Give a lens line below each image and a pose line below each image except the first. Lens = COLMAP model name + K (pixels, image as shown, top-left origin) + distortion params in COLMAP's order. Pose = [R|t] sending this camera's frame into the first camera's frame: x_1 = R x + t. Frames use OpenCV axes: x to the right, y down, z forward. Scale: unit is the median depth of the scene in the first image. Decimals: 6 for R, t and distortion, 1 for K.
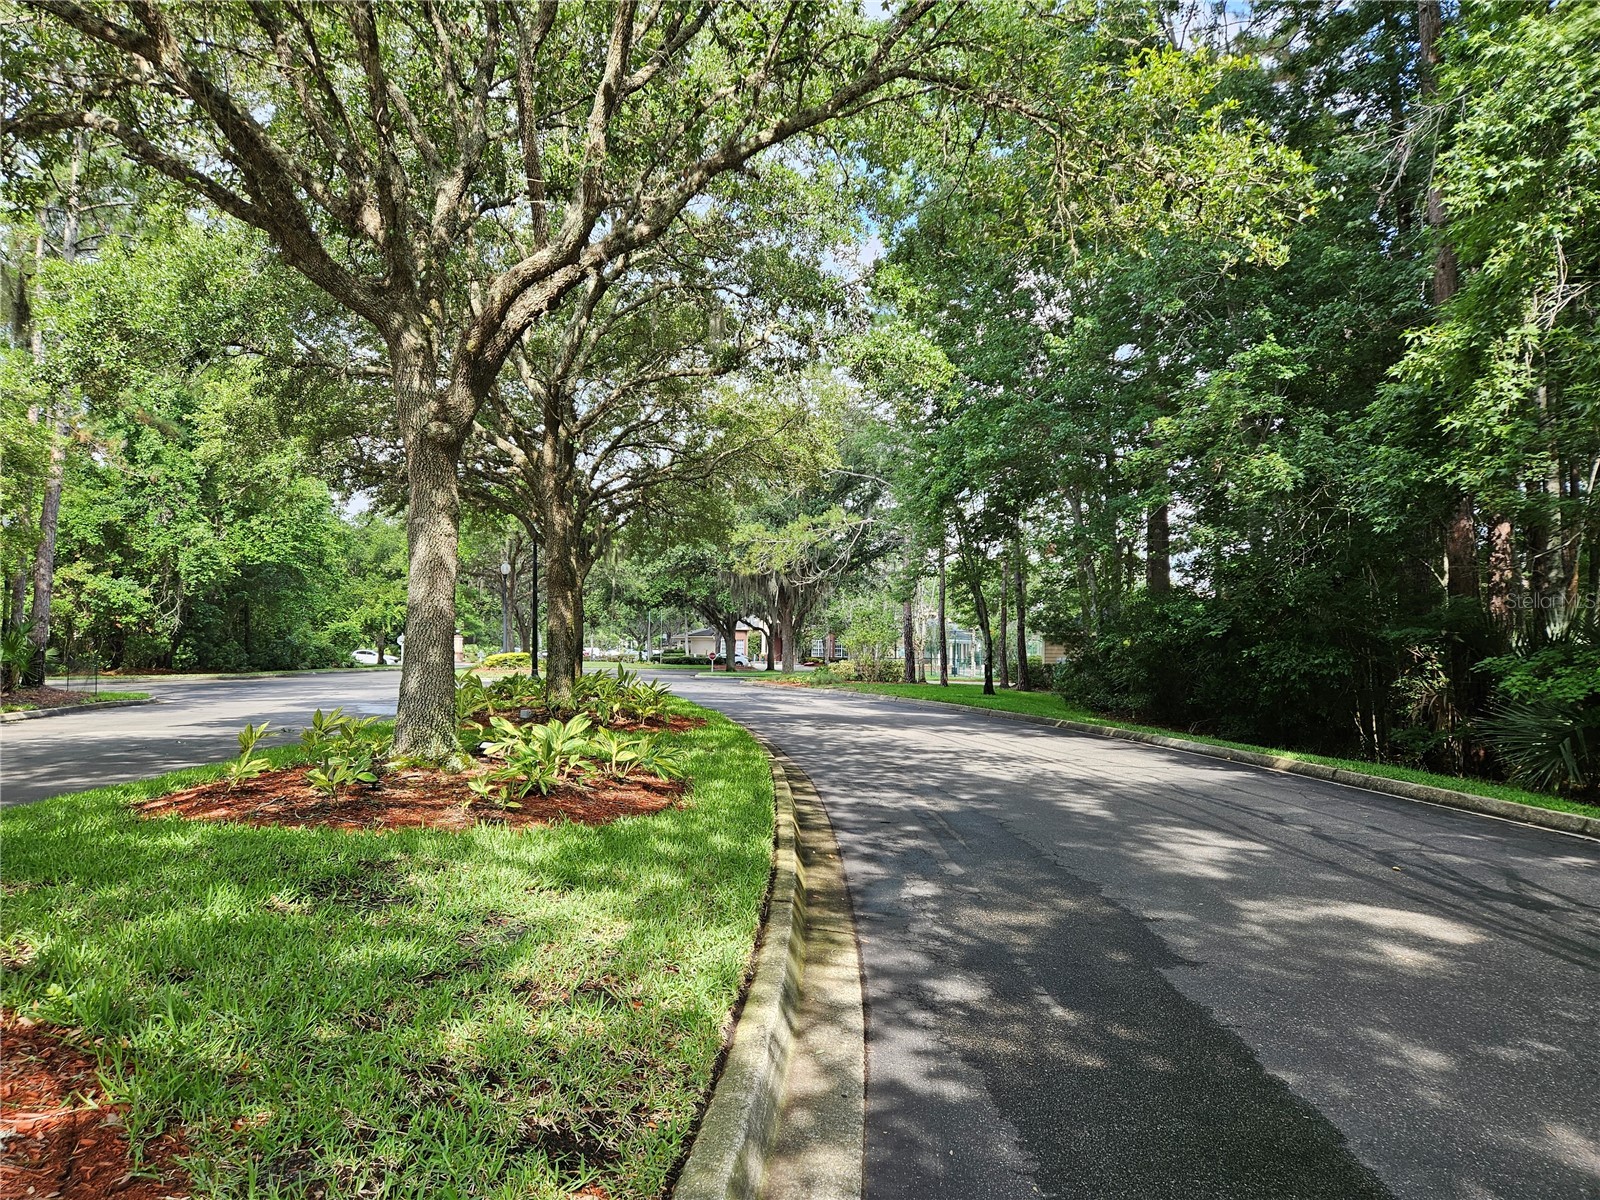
lens RADIAL K [[1068.8, 0, 792.6], [0, 1068.8, 588.4], [0, 0, 1]] dist [0.010599, -0.006952]
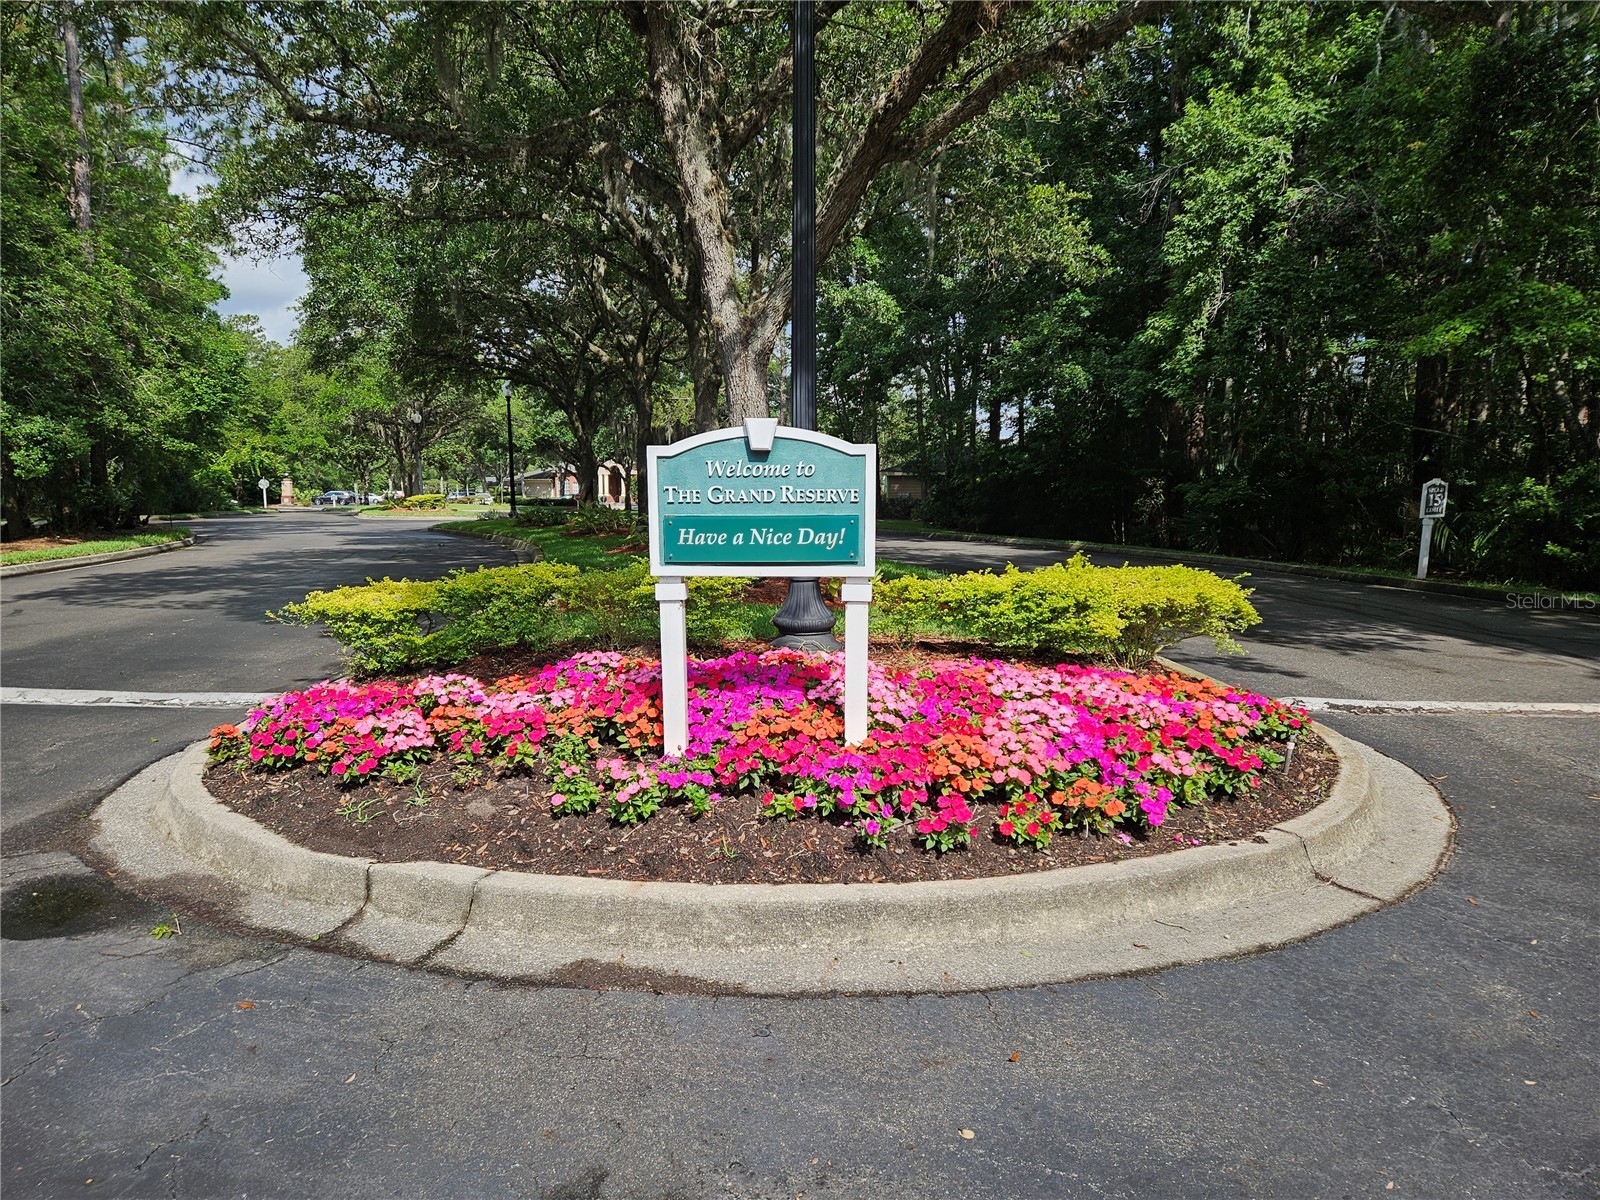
lens RADIAL K [[1068.8, 0, 800.7], [0, 1068.8, 609.5], [0, 0, 1]] dist [0.010599, -0.006952]
pose [[0.979125, -0.034543, 0.200301, -0.470387], [0.000168, 0.985590, 0.169150, -0.042961], [-0.203257, -0.165586, 0.965022, -0.866889]]
